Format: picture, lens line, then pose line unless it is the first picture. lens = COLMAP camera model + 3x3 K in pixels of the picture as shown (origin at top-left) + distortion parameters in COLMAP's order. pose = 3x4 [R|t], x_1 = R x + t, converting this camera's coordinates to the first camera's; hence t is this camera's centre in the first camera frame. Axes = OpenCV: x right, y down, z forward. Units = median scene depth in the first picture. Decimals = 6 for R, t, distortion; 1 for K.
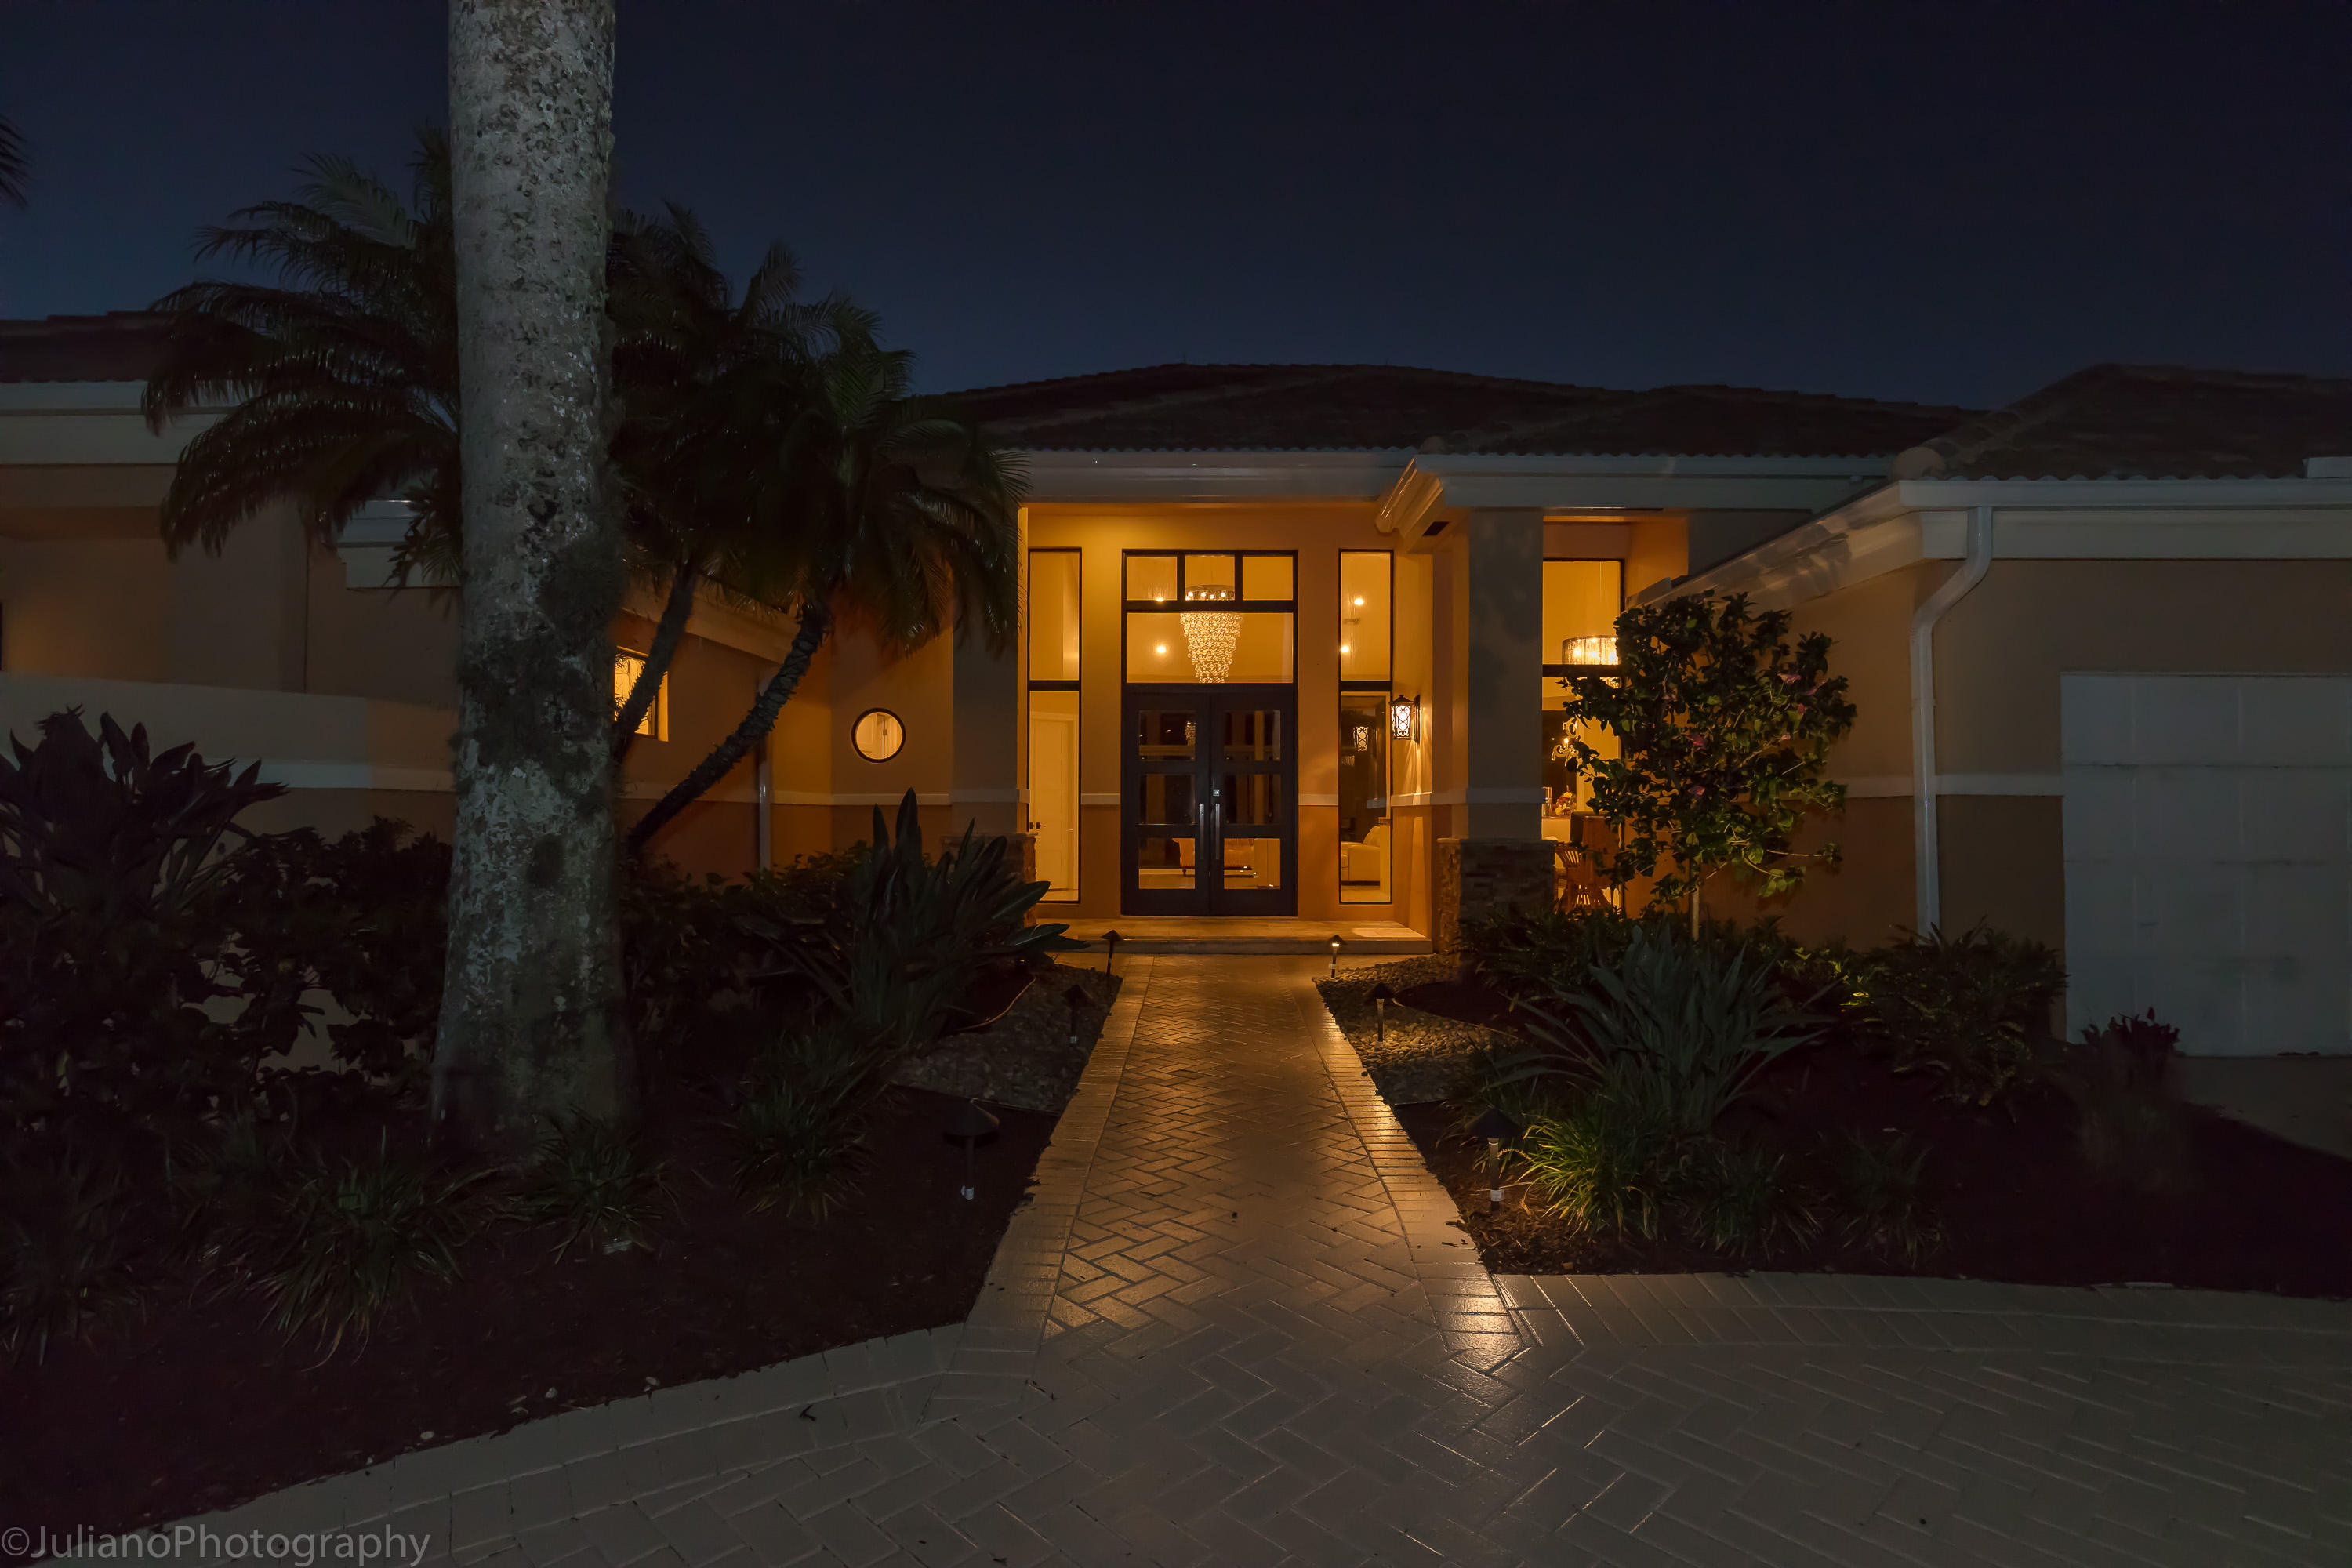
lens RADIAL K [[1285.1, 0, 1174.7], [0, 1285.1, 788.7], [0, 0, 1]] dist [0.005717, 0.000006]
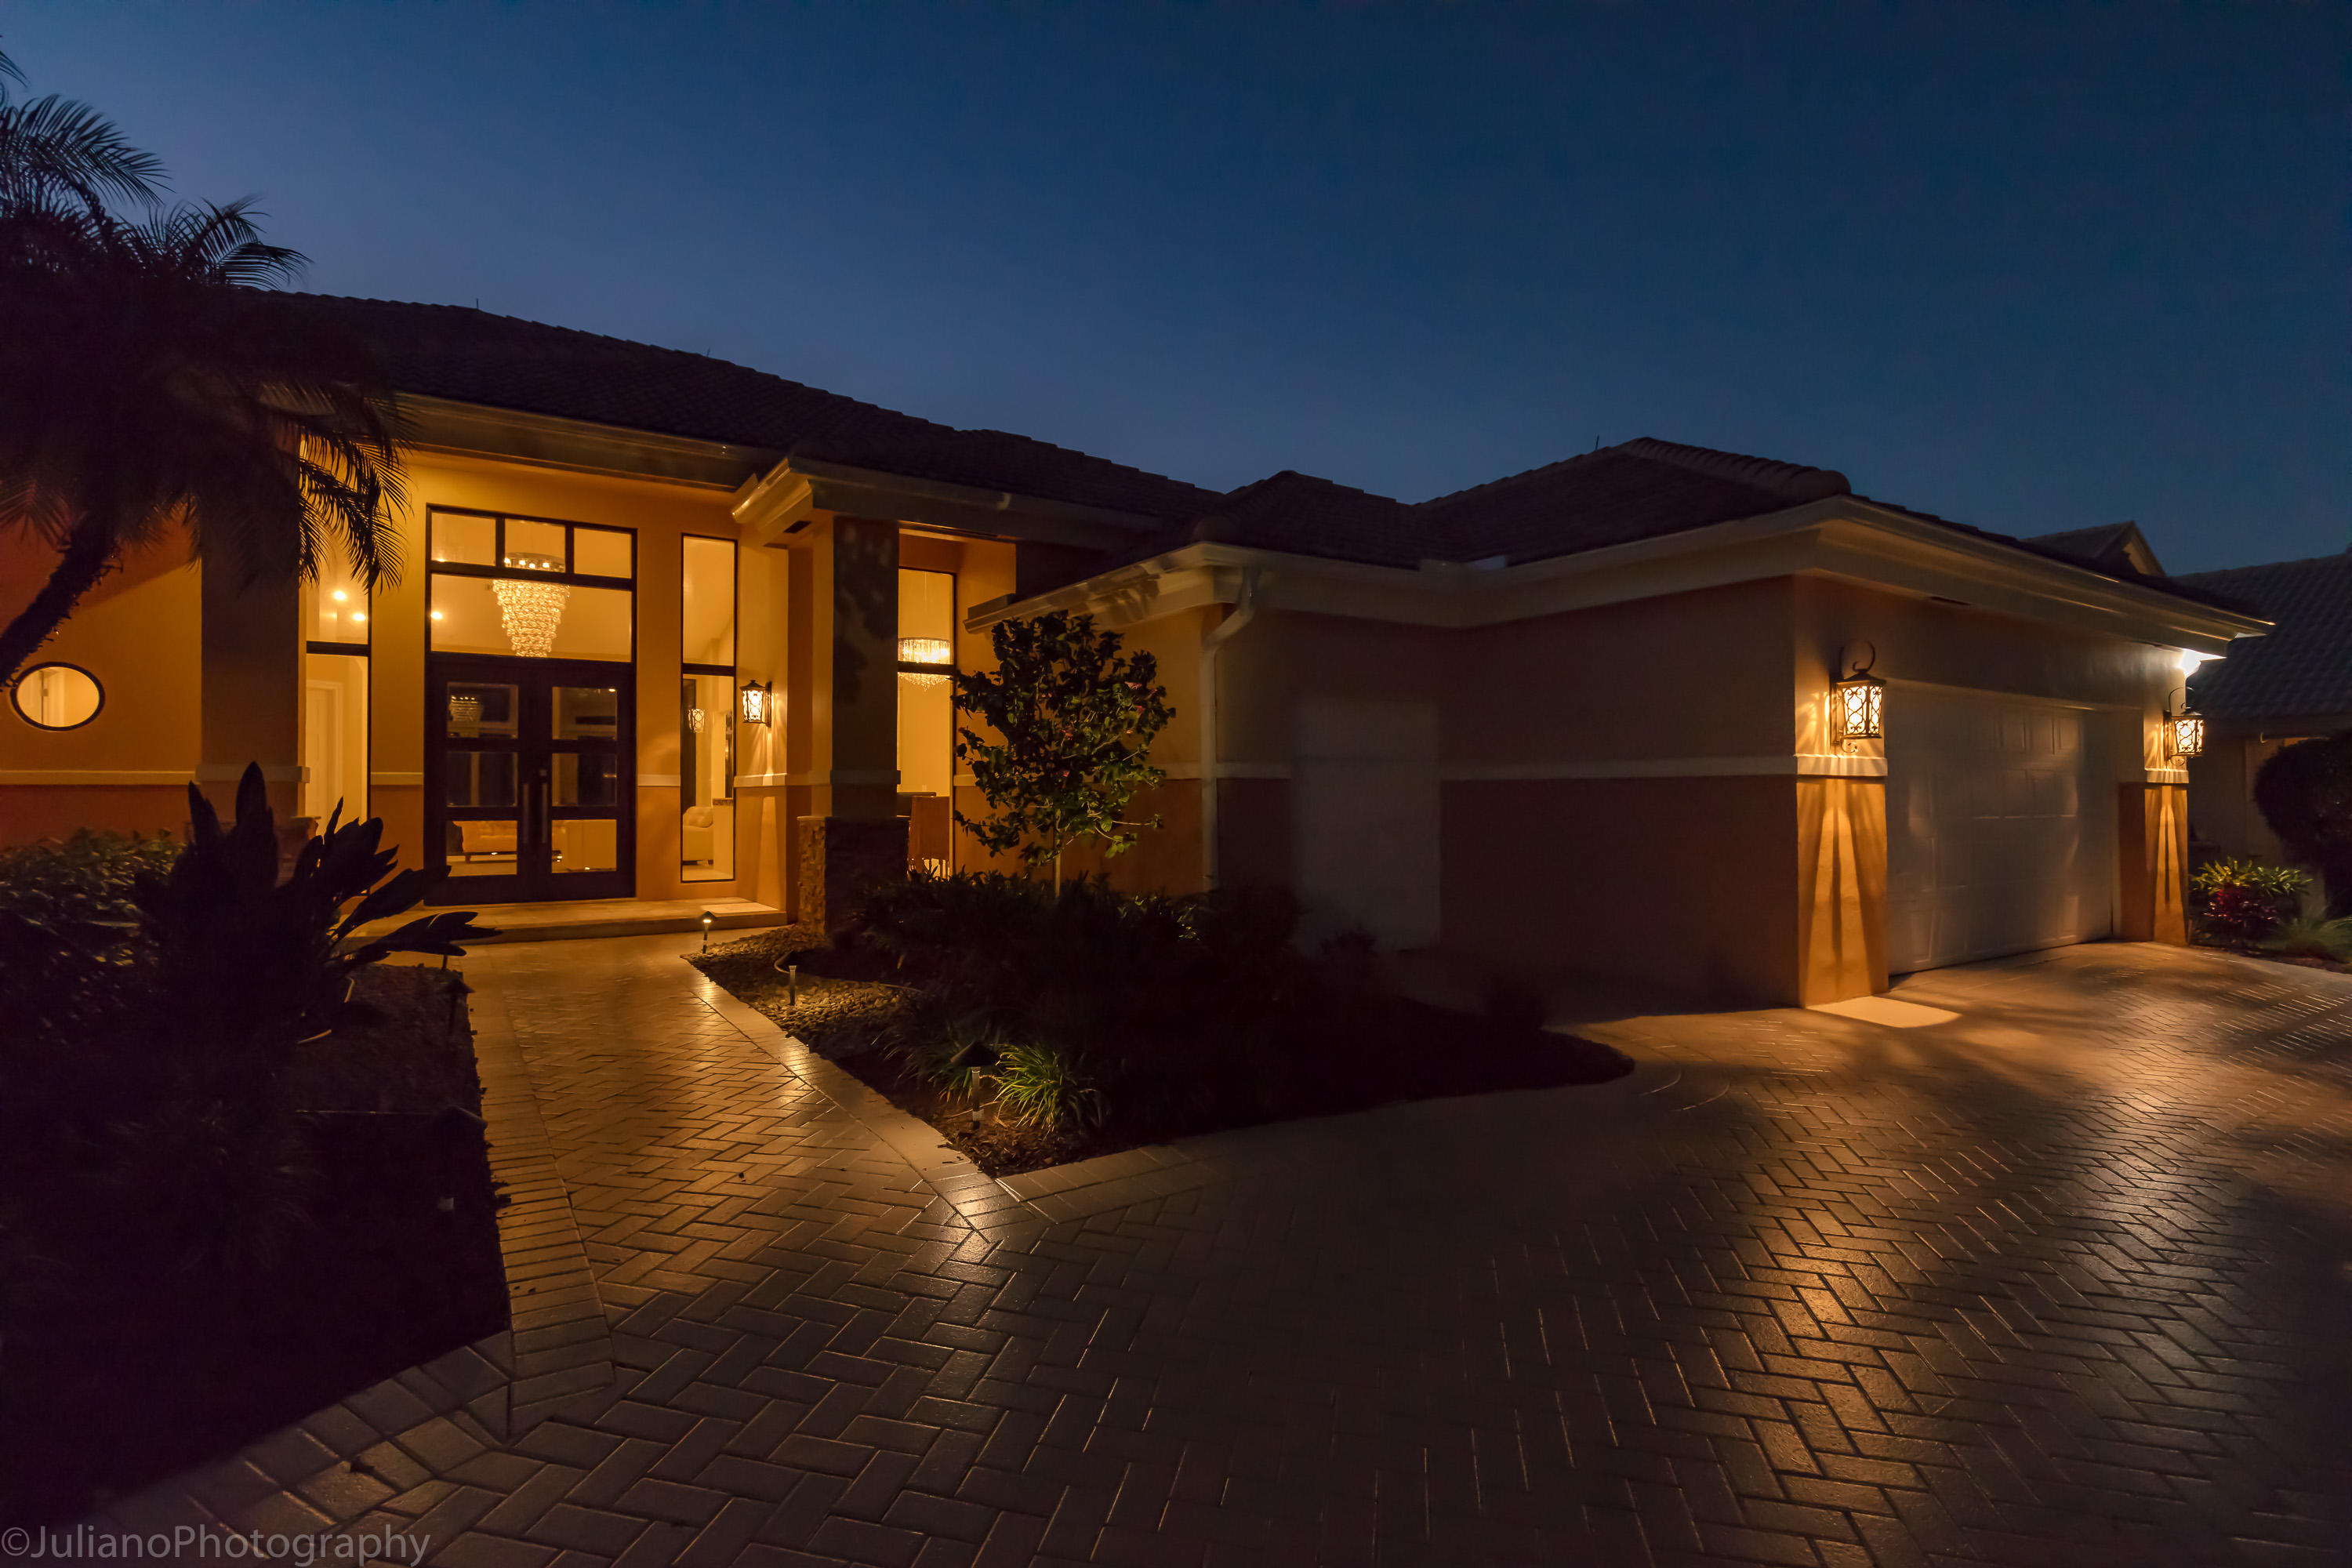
lens RADIAL K [[1188.1, 0, 1184.3], [0, 1188.1, 787.5], [0, 0, 1]] dist [-0.000214, 0.000374]
pose [[0.817929, 0.001526, 0.575317, -0.107898], [-0.008294, 0.999924, 0.009139, 0.002863], [-0.575259, -0.012247, 0.817879, 0.004744]]
